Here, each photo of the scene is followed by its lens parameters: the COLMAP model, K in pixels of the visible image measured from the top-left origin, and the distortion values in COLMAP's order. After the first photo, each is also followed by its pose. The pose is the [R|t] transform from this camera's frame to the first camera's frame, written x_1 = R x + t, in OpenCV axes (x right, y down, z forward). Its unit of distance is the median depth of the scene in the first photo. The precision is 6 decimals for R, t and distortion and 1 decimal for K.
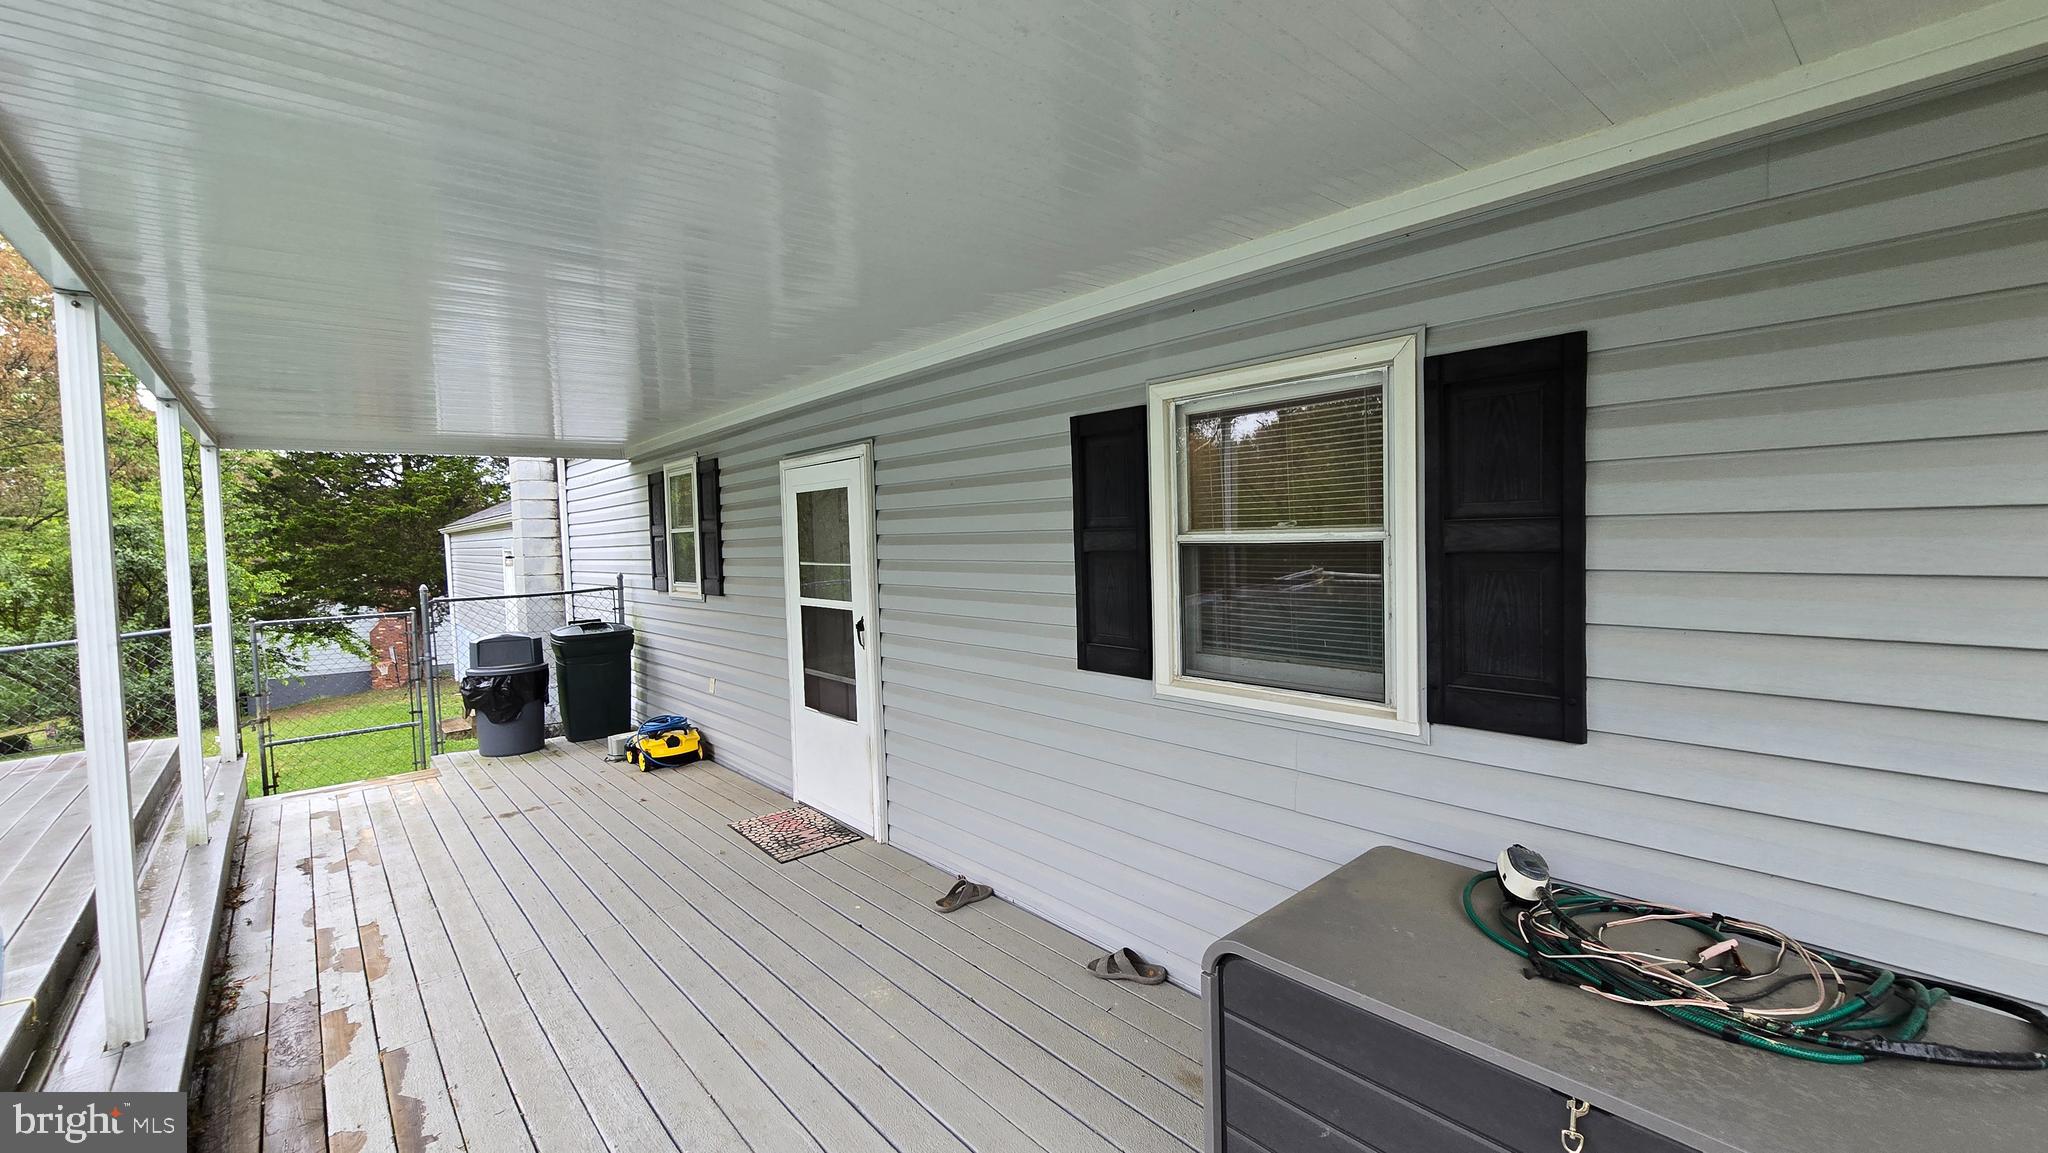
lens RADIAL K [[839.6, 0, 1030.8], [0, 839.6, 572.6], [0, 0, 1]] dist [-0.002566, -0.000302]
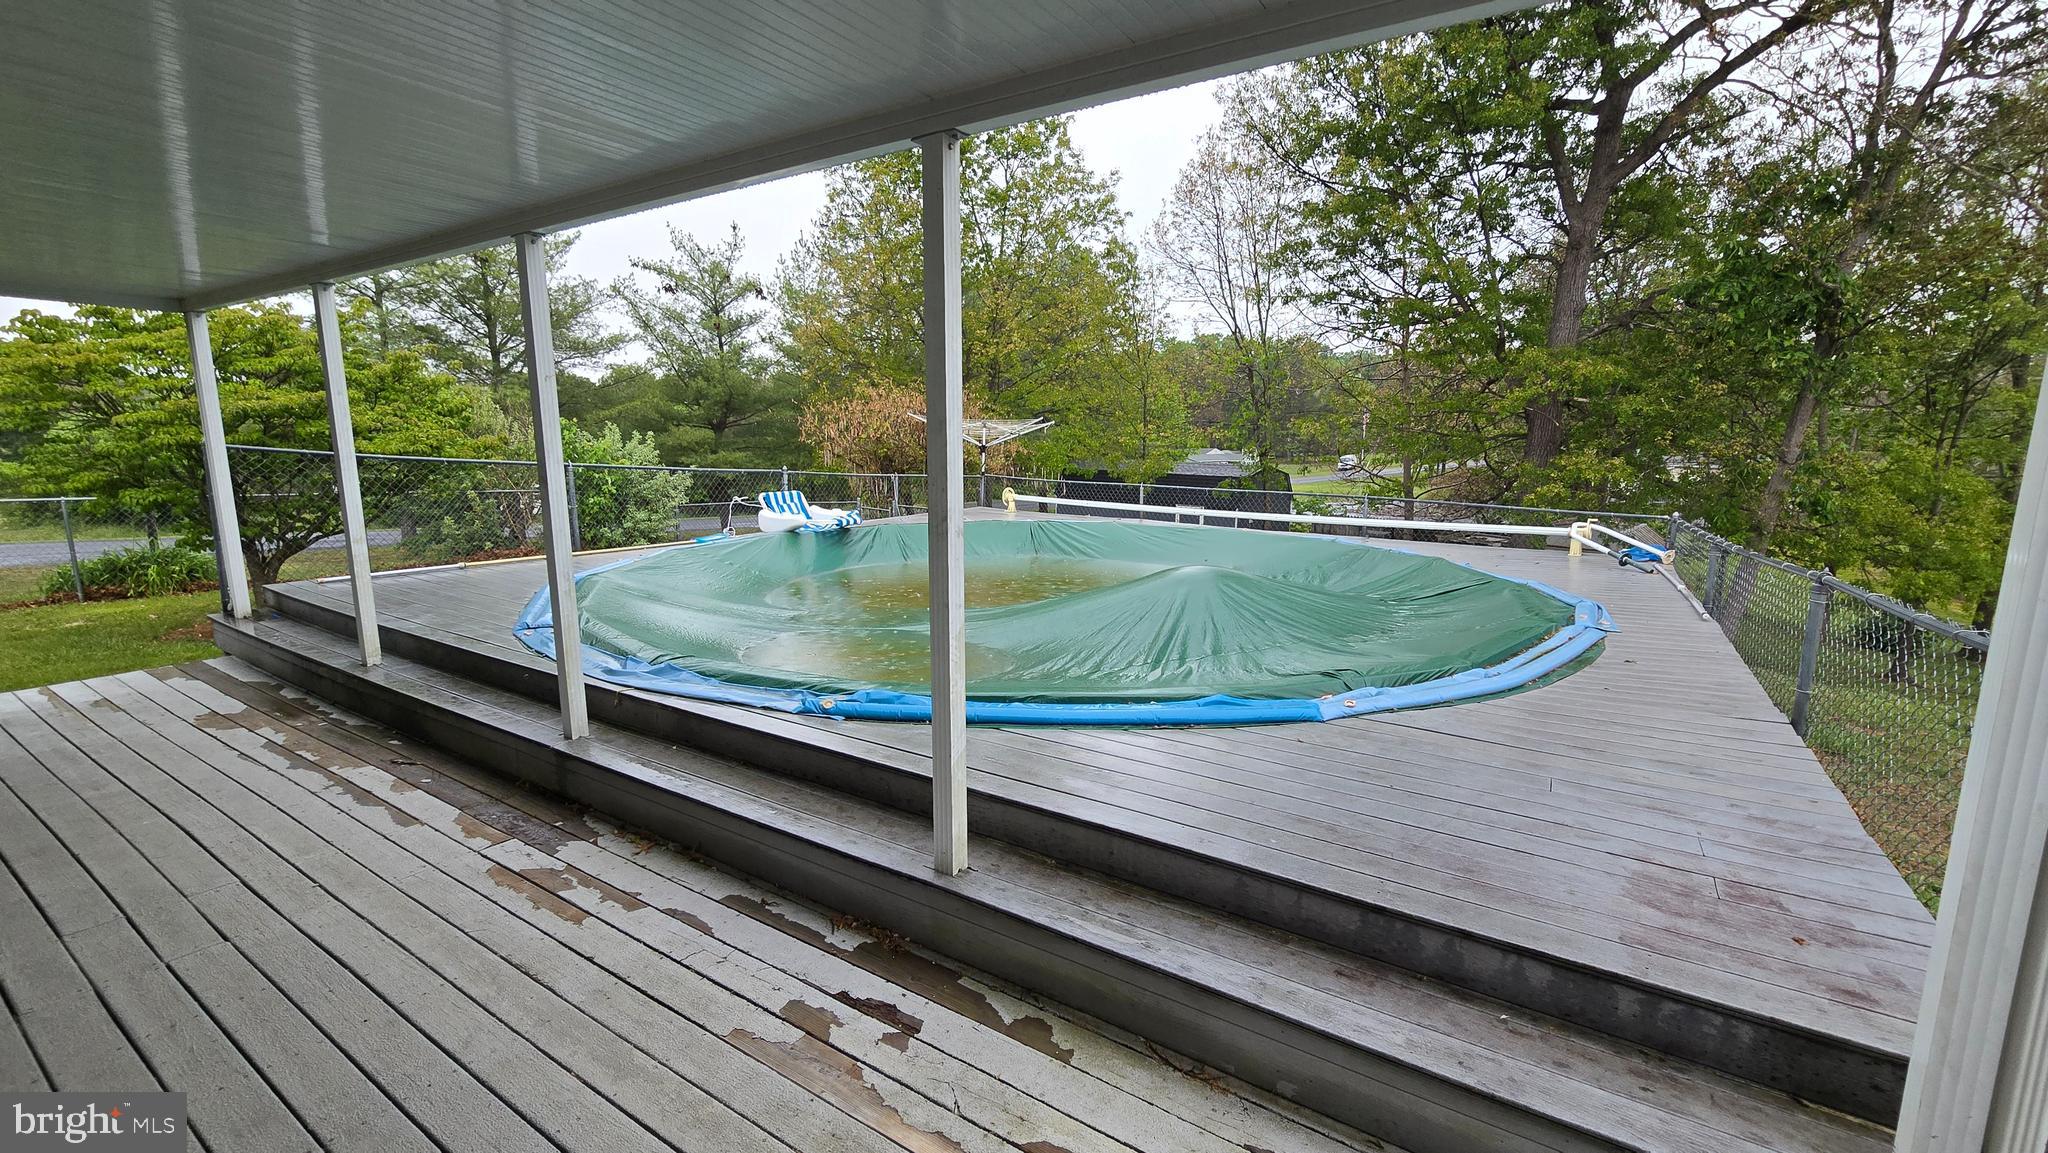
lens RADIAL K [[839.6, 0, 1030.8], [0, 839.6, 572.6], [0, 0, 1]] dist [-0.002566, -0.000302]
pose [[-0.961268, 0.064568, -0.267944, -0.767957], [0.007057, 0.977619, 0.210266, -0.028340], [0.275524, 0.200231, -0.940210, 1.351611]]
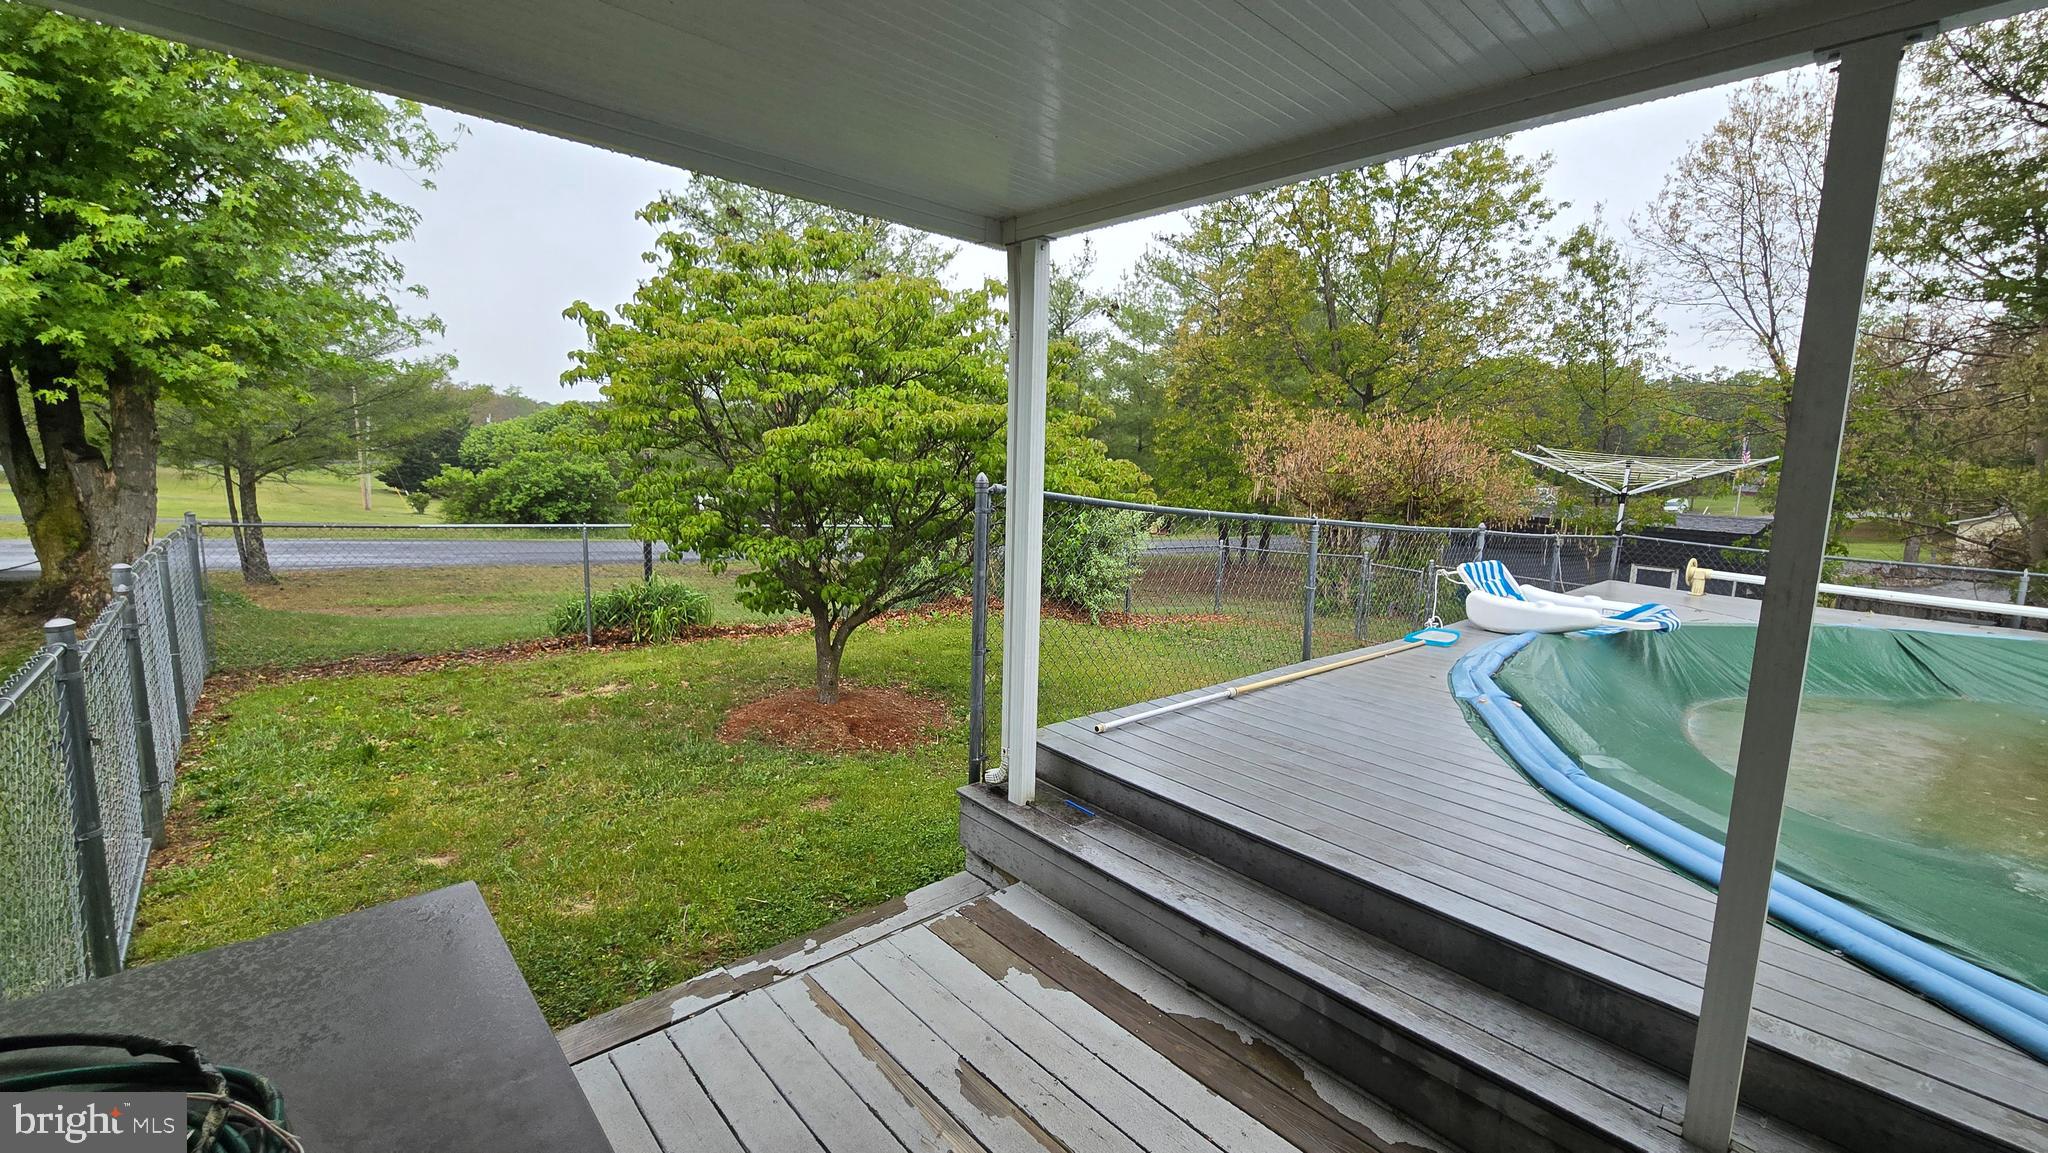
lens RADIAL K [[839.6, 0, 1030.8], [0, 839.6, 572.6], [0, 0, 1]] dist [-0.002566, -0.000302]
pose [[-0.999849, -0.002469, -0.017182, 0.048094], [-0.005532, 0.983546, 0.180571, -0.017679], [0.016454, 0.180639, -0.983412, 0.496436]]
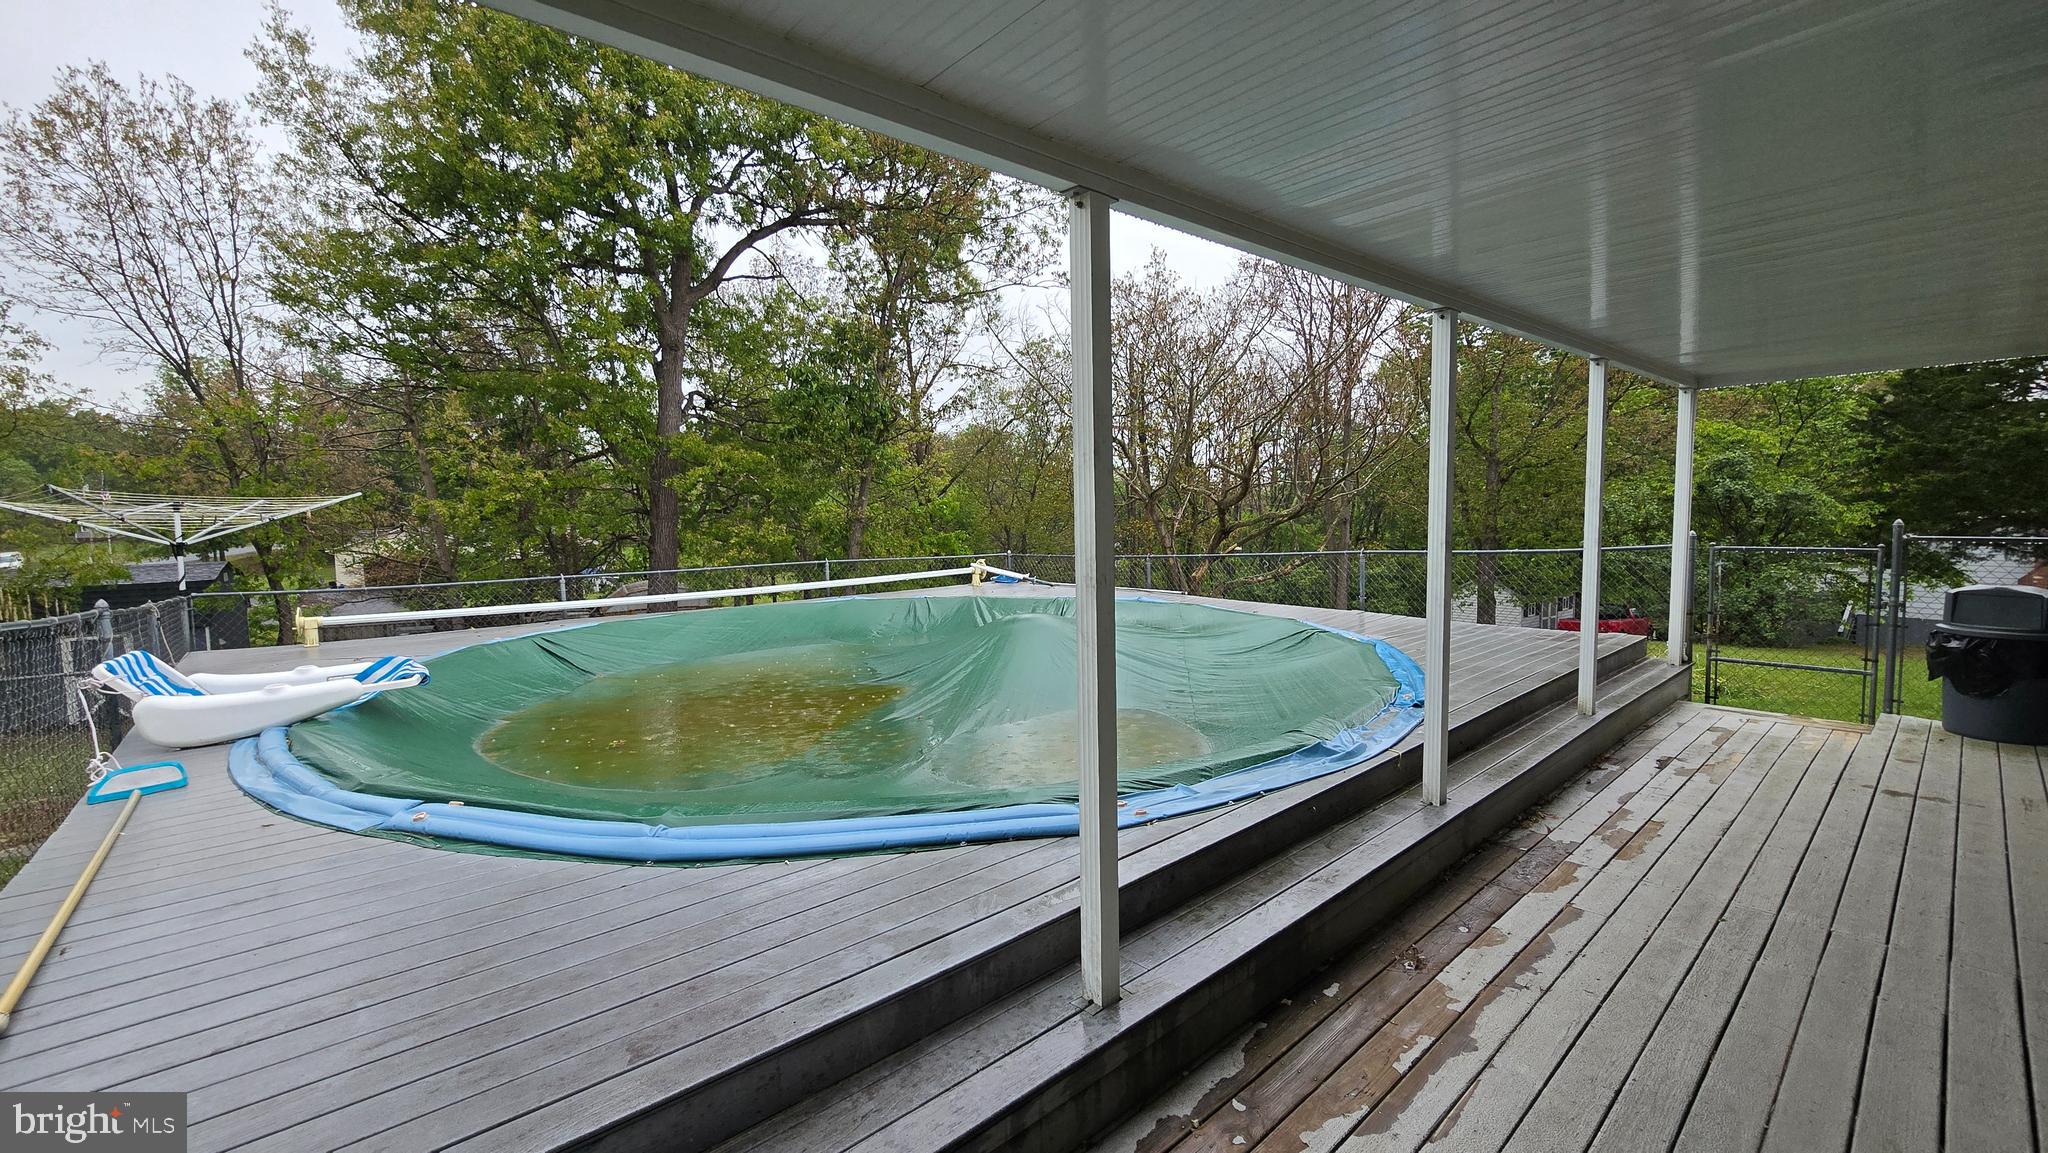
lens RADIAL K [[839.6, 0, 1030.8], [0, 839.6, 572.6], [0, 0, 1]] dist [-0.002566, -0.000302]
pose [[0.005915, 0.106007, -0.994348, 0.202755], [-0.023765, 0.994099, 0.105839, -0.001325], [0.999700, 0.023004, 0.008400, 0.124621]]
